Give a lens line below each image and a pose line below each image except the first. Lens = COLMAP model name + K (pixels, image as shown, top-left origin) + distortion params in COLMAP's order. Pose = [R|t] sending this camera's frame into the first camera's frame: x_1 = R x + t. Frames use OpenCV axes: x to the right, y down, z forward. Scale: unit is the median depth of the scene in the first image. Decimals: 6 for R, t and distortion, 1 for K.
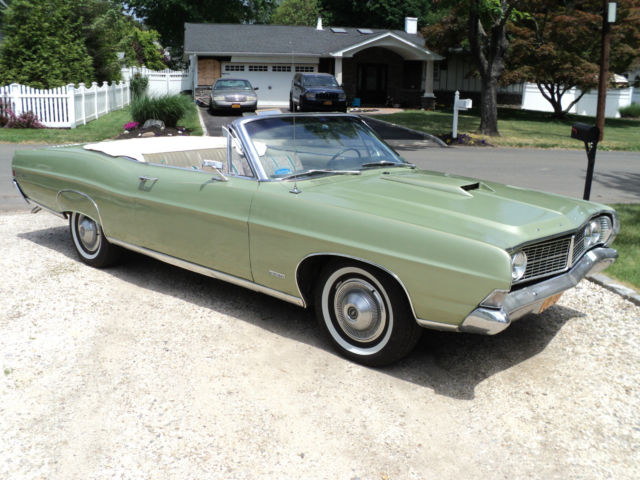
lens RADIAL K [[647.9, 0, 312.0], [0, 647.9, 225.9], [0, 0, 1]] dist [-0.199405, 0.211154]
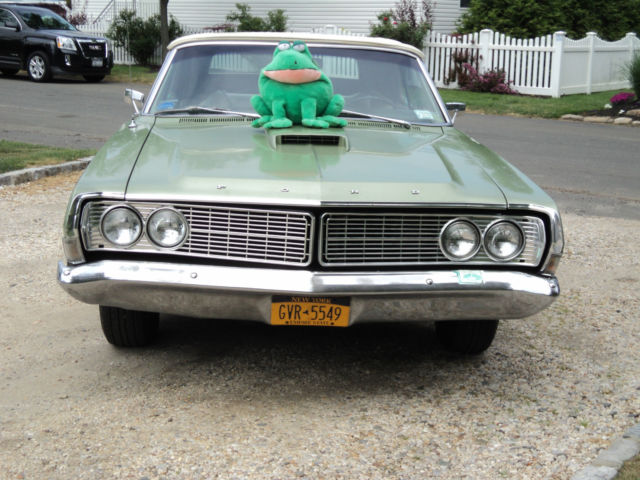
lens RADIAL K [[1005.2, 0, 320.0], [0, 1005.2, 240.0], [0, 0, 1]] dist [0.017587, 0.010169]
pose [[0.712955, 0.144491, -0.686161, 0.211019], [-0.165902, 0.985516, 0.035149, 0.001066], [0.681302, 0.088776, 0.726600, 0.049974]]
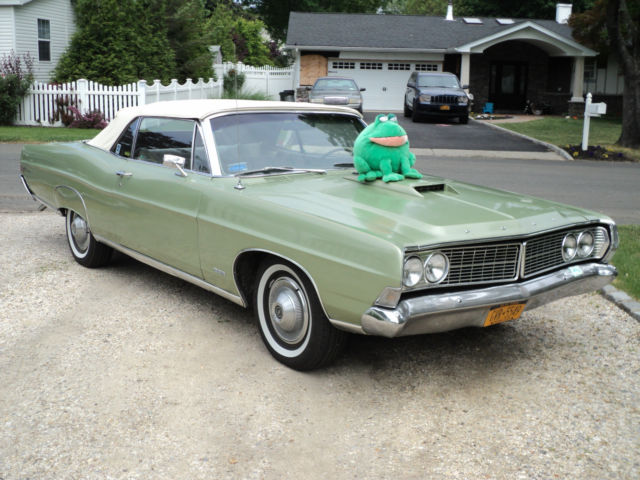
lens RADIAL K [[772.3, 0, 310.3], [0, 772.3, 237.8], [0, 0, 1]] dist [-0.093594, 0.045664]
pose [[0.982421, 0.038982, -0.182565, 0.059431], [-0.043057, 0.998903, -0.018413, 0.008094], [0.181647, 0.025950, 0.983021, -0.024895]]
